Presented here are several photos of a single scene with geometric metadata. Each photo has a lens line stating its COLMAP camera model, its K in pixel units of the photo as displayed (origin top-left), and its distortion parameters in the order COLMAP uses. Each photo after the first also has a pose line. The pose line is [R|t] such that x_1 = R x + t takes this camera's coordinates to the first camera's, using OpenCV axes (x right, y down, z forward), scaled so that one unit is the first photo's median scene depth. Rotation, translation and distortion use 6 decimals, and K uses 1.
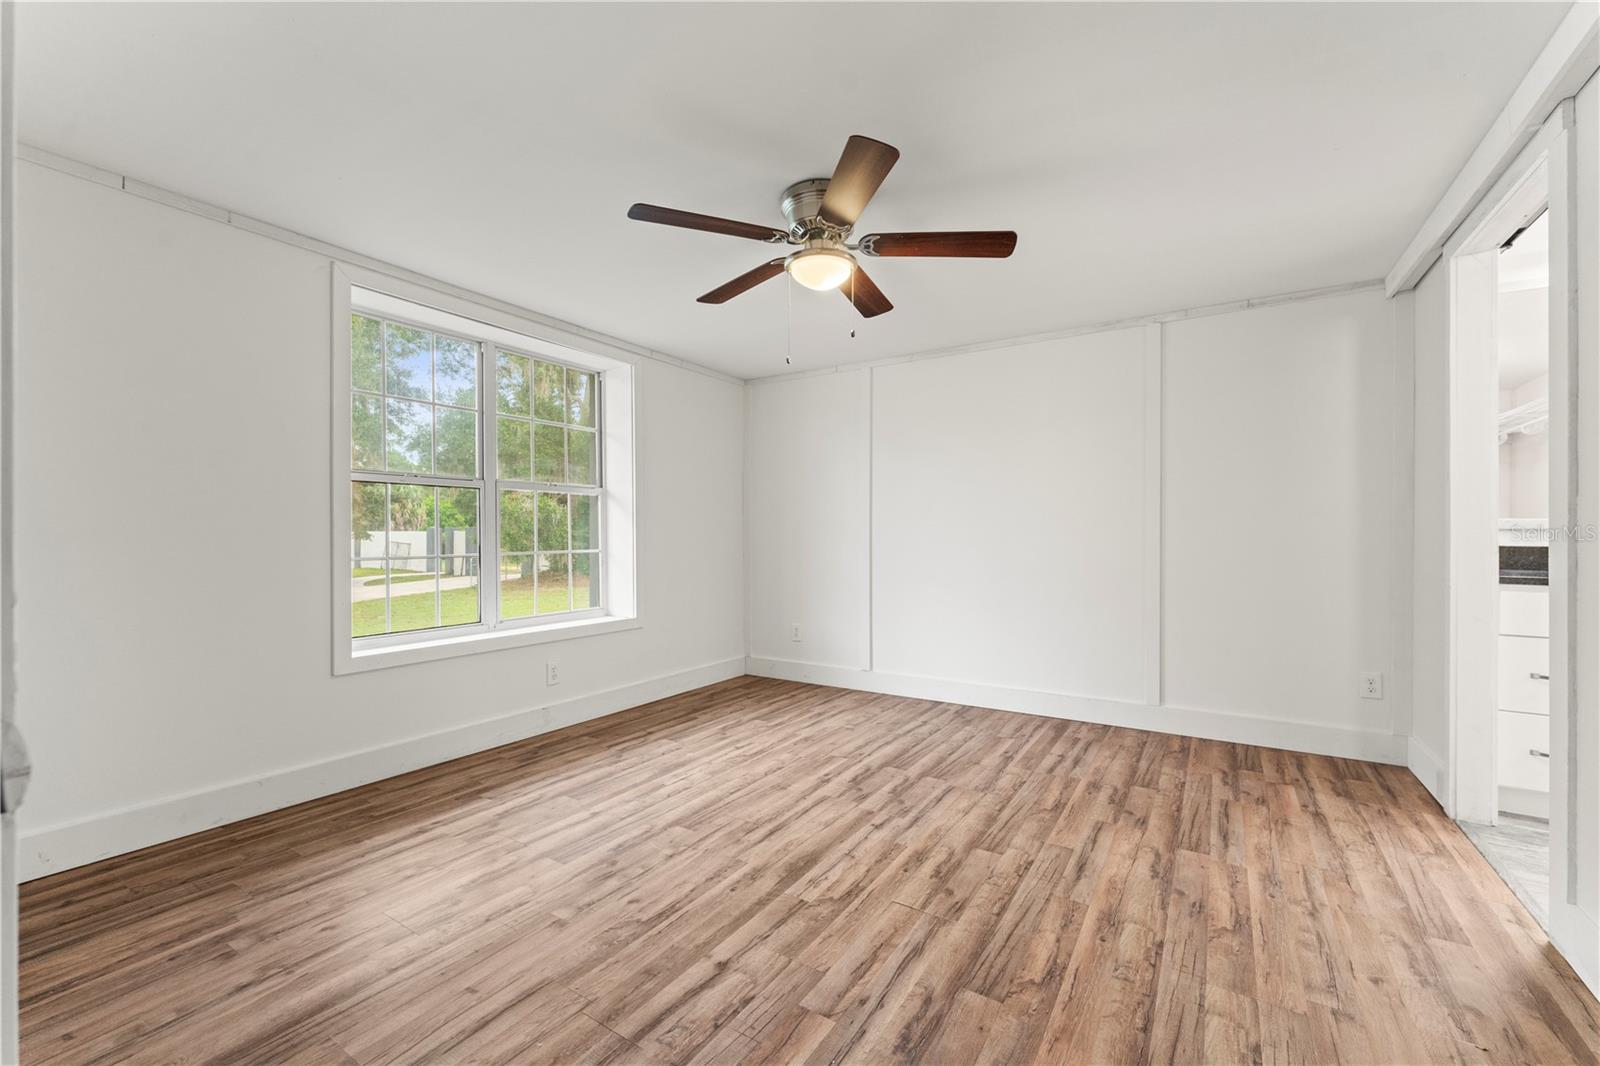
lens RADIAL K [[647.9, 0, 806.3], [0, 647.9, 533.3], [0, 0, 1]] dist [-0.003566, -0.000114]
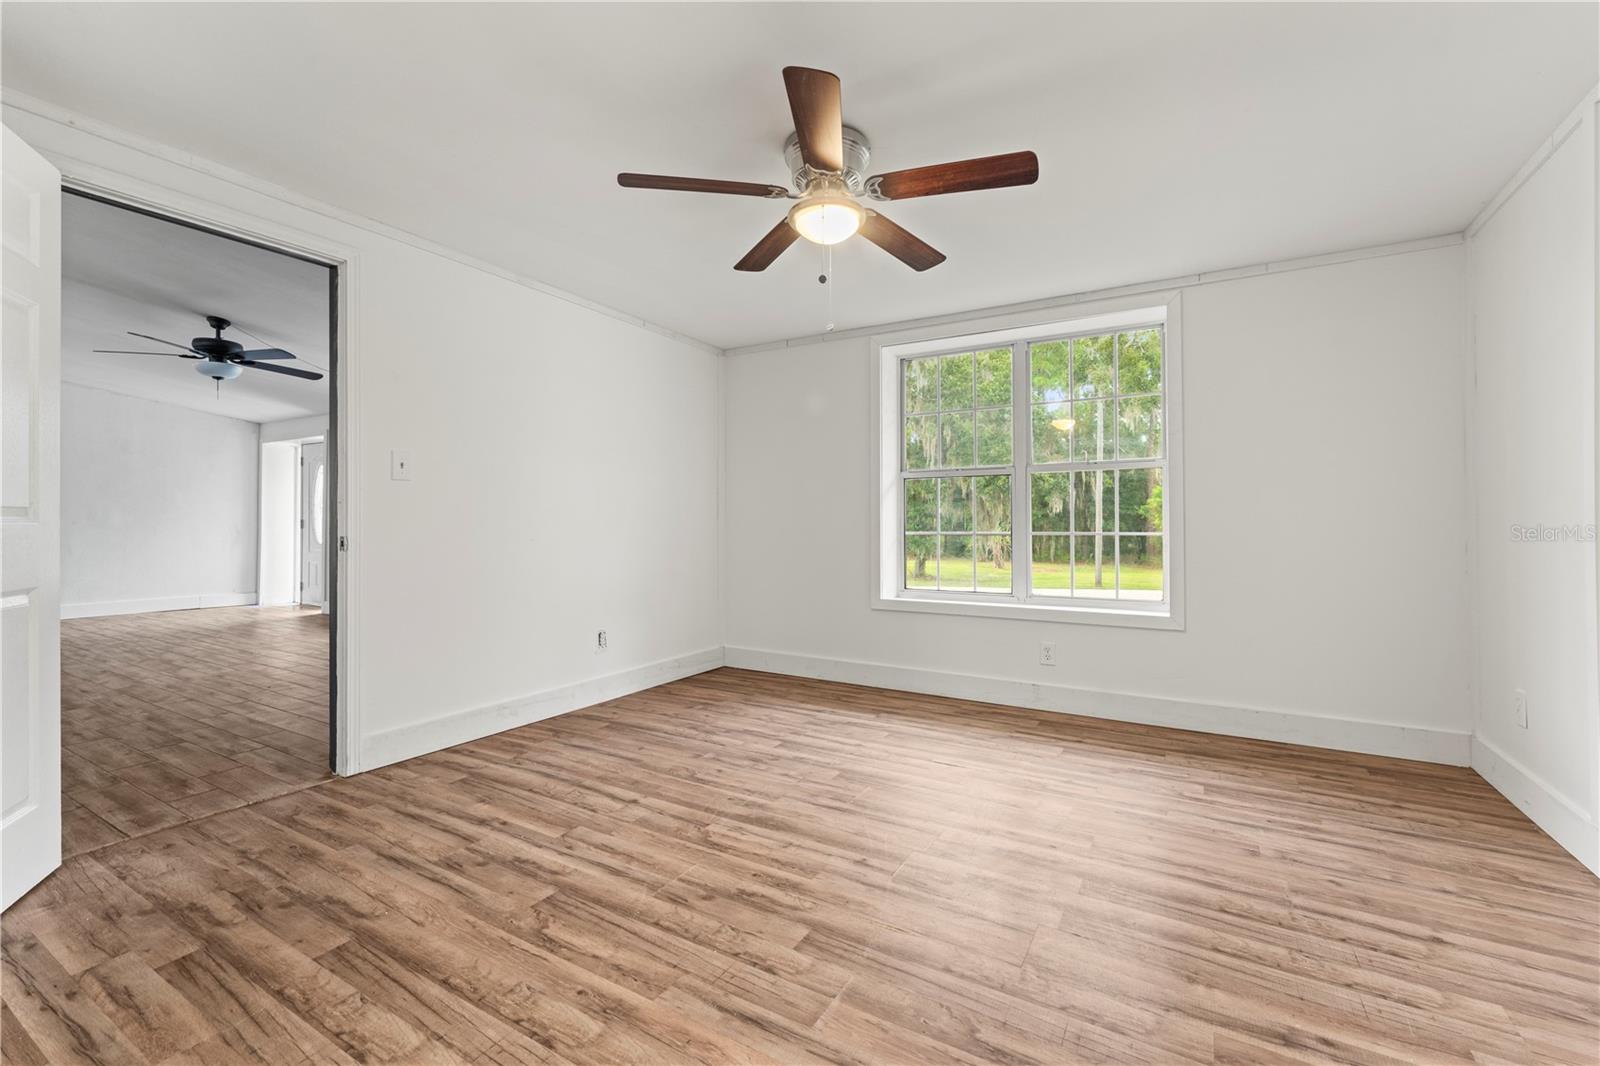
lens RADIAL K [[655.3, 0, 808.1], [0, 655.3, 529.3], [0, 0, 1]] dist [-0.001574, -0.000438]
pose [[0.052799, 0.003461, -0.998599, 1.061419], [0.000450, 0.999994, 0.003490, 0.035150], [0.998605, -0.000634, 0.052797, 1.018656]]
